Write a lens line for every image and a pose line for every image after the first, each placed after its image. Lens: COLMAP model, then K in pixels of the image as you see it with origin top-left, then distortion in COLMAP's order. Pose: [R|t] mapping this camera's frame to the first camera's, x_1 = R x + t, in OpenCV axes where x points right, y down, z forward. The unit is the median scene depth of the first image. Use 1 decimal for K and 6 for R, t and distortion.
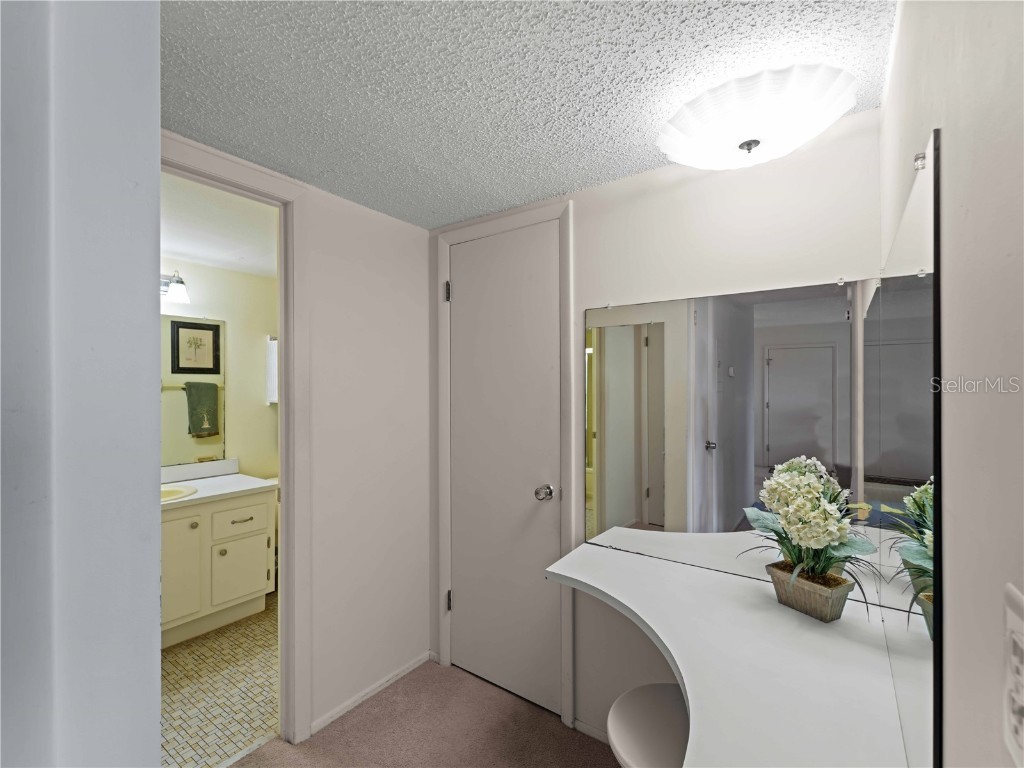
lens RADIAL K [[460.0, 0, 512.0], [0, 460.0, 384.0], [0, 0, 1]] dist [-0.000573, -0.000805]
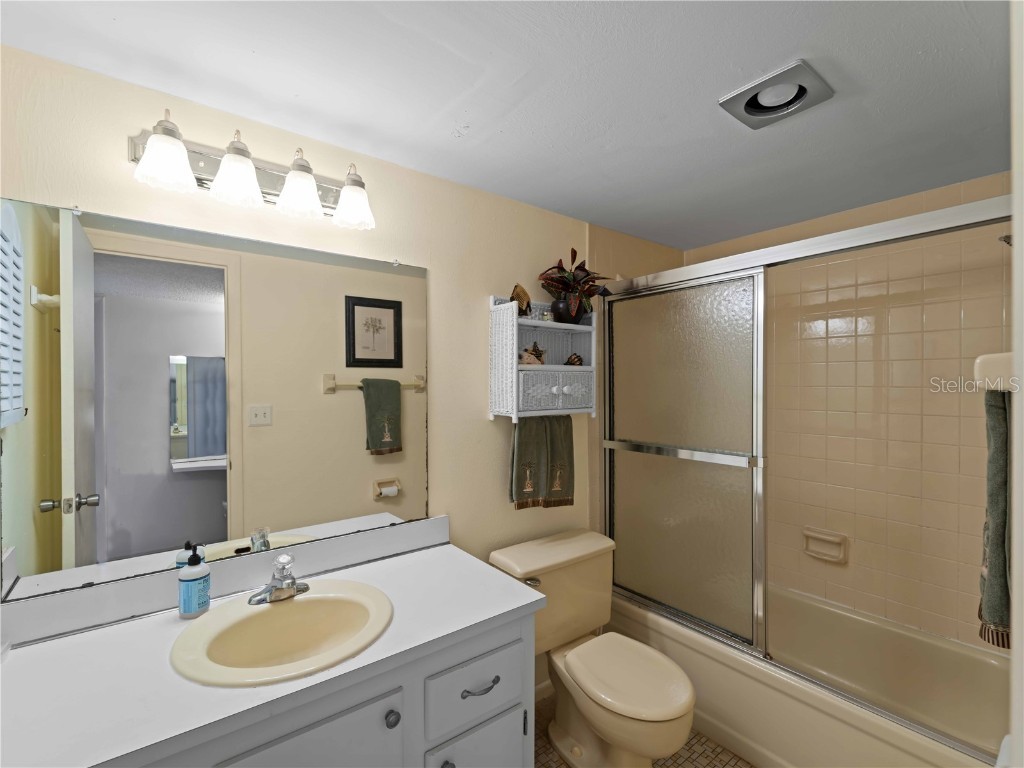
lens RADIAL K [[460.0, 0, 512.0], [0, 460.0, 384.0], [0, 0, 1]] dist [-0.000573, -0.000805]
pose [[0.957207, 0.001276, -0.289401, -0.270977], [0.001714, 0.999948, 0.010078, -0.002640], [0.289399, -0.010143, 0.957155, 0.368700]]
